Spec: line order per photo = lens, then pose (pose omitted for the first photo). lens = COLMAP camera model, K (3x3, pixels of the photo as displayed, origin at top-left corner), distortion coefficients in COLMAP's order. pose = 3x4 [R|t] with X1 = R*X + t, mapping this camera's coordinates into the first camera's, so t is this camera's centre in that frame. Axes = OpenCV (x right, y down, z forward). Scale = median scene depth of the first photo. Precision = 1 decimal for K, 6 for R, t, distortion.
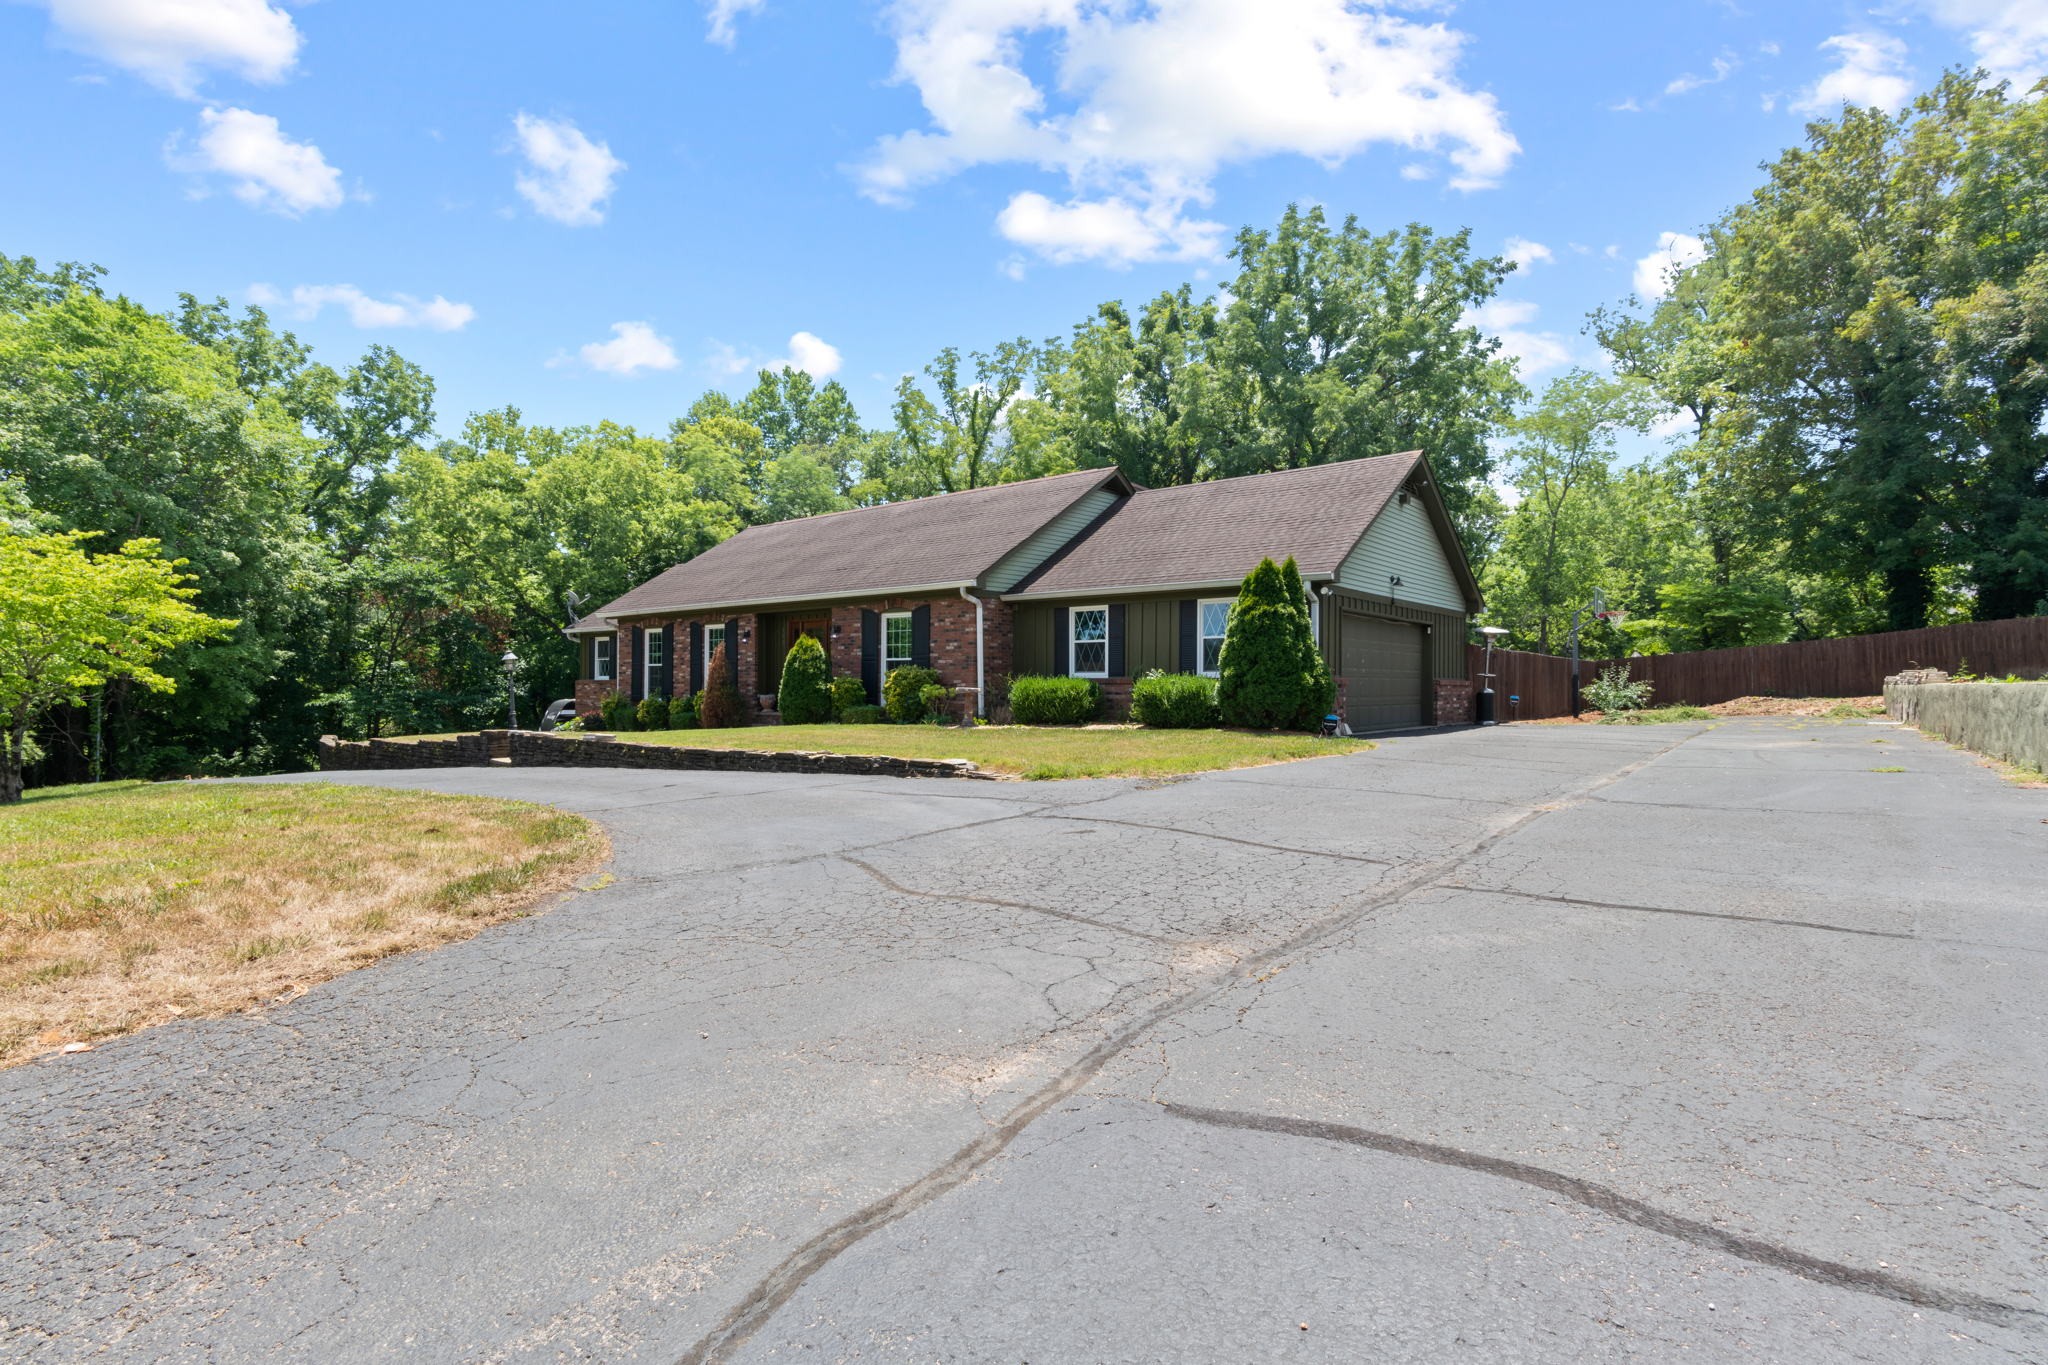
lens RADIAL K [[1003.9, 0, 1024.0], [0, 1003.9, 682.5], [0, 0, 1]] dist [-0.021658, 0.016887]
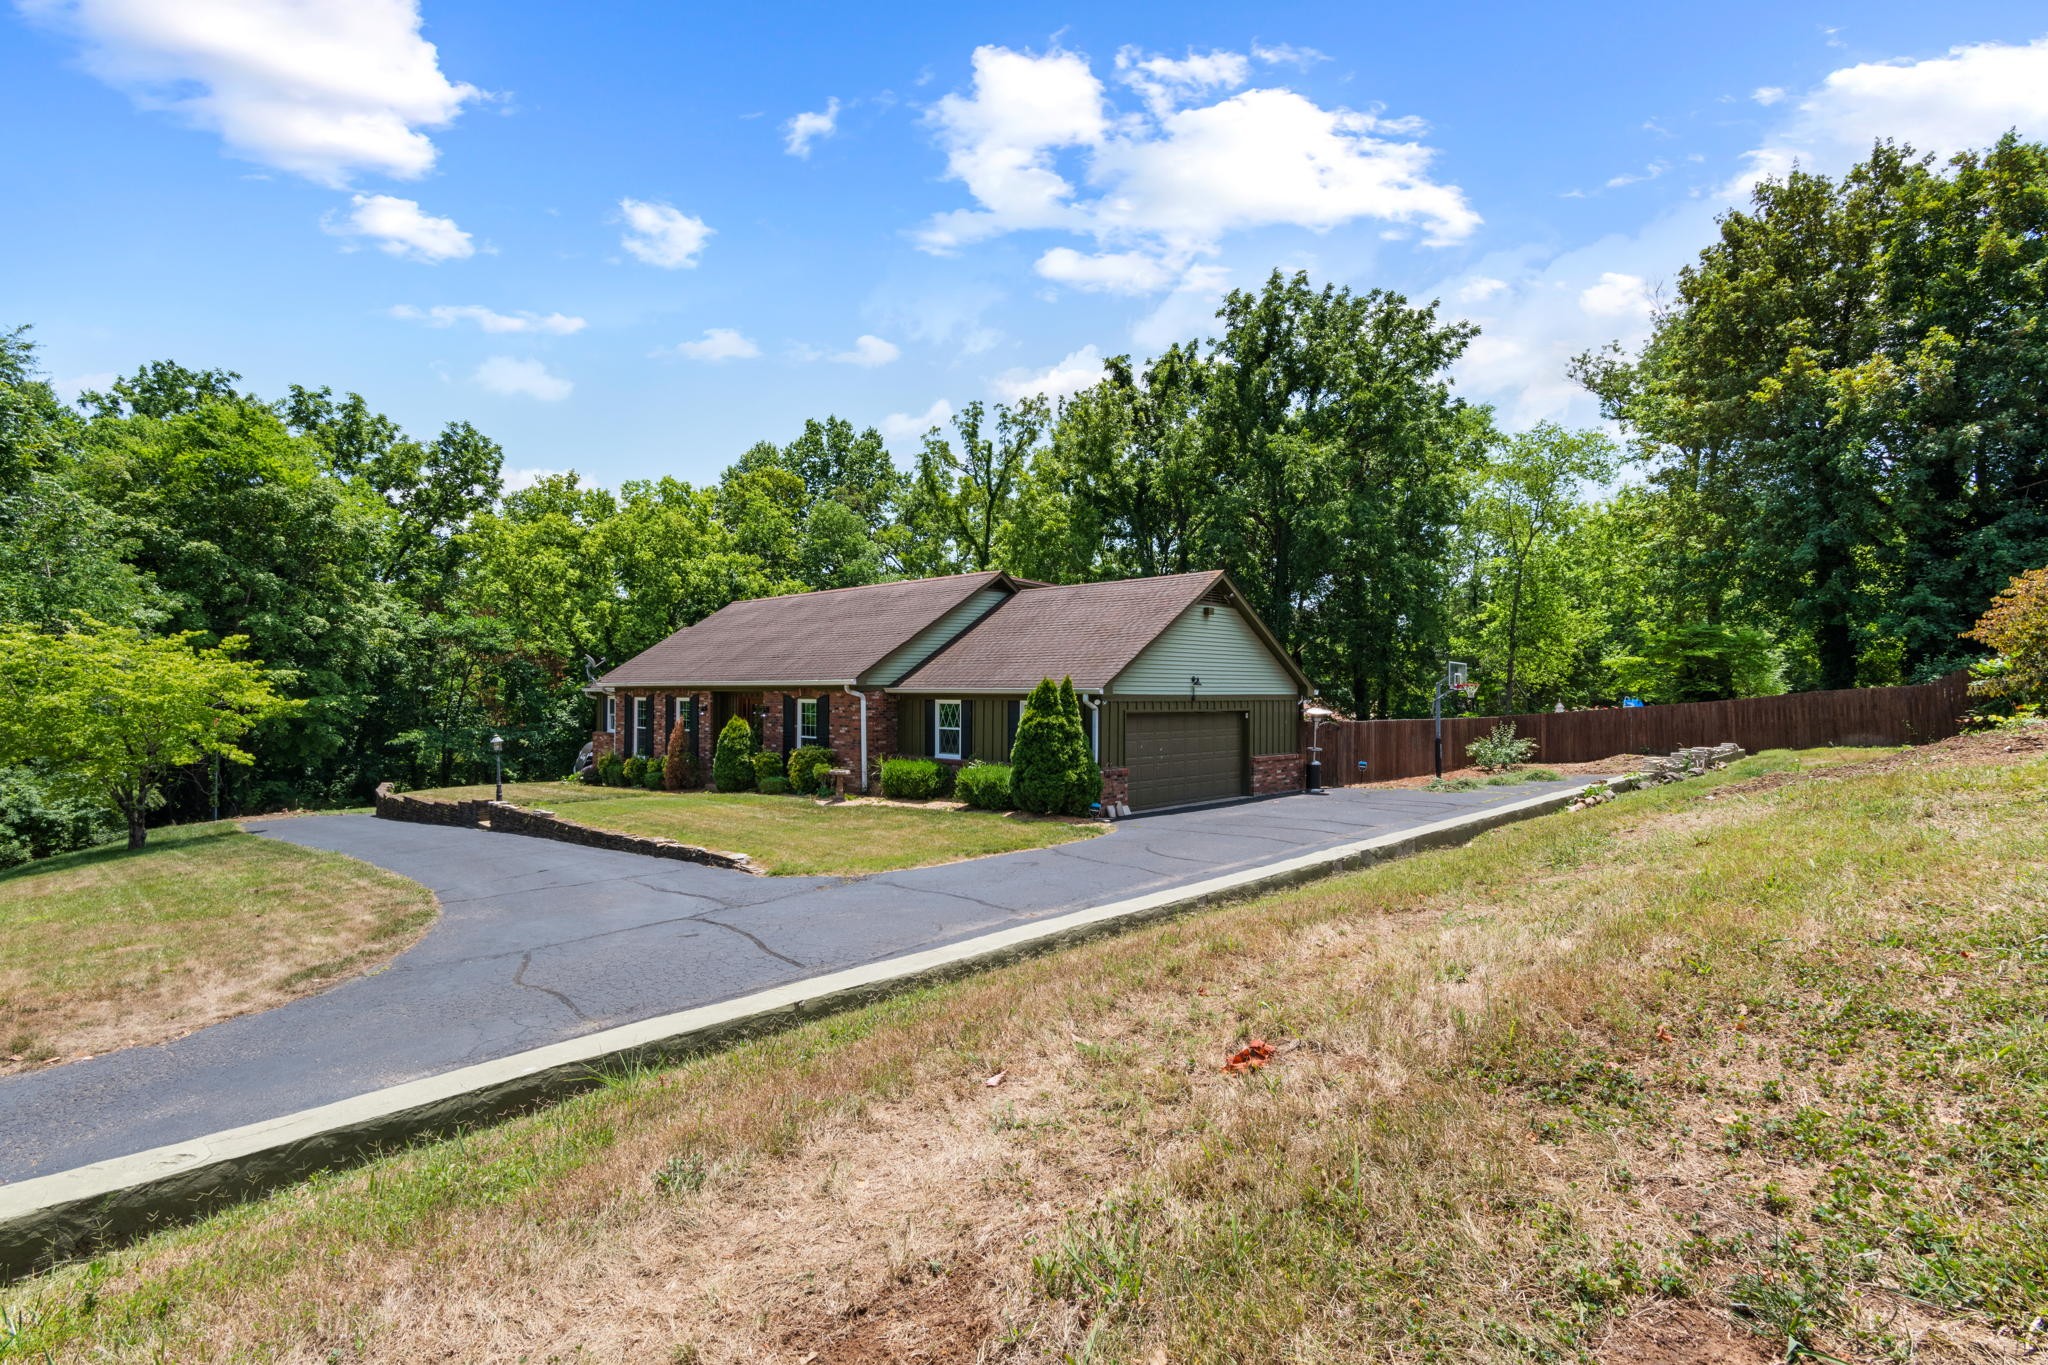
lens RADIAL K [[985.9, 0, 1024.0], [0, 985.9, 682.5], [0, 0, 1]] dist [0.002538, 0.000708]
pose [[0.996858, 0.001444, -0.079191, 0.126383], [-0.001896, 0.999982, -0.005635, -0.045155], [0.079181, 0.005767, 0.996844, -0.102935]]
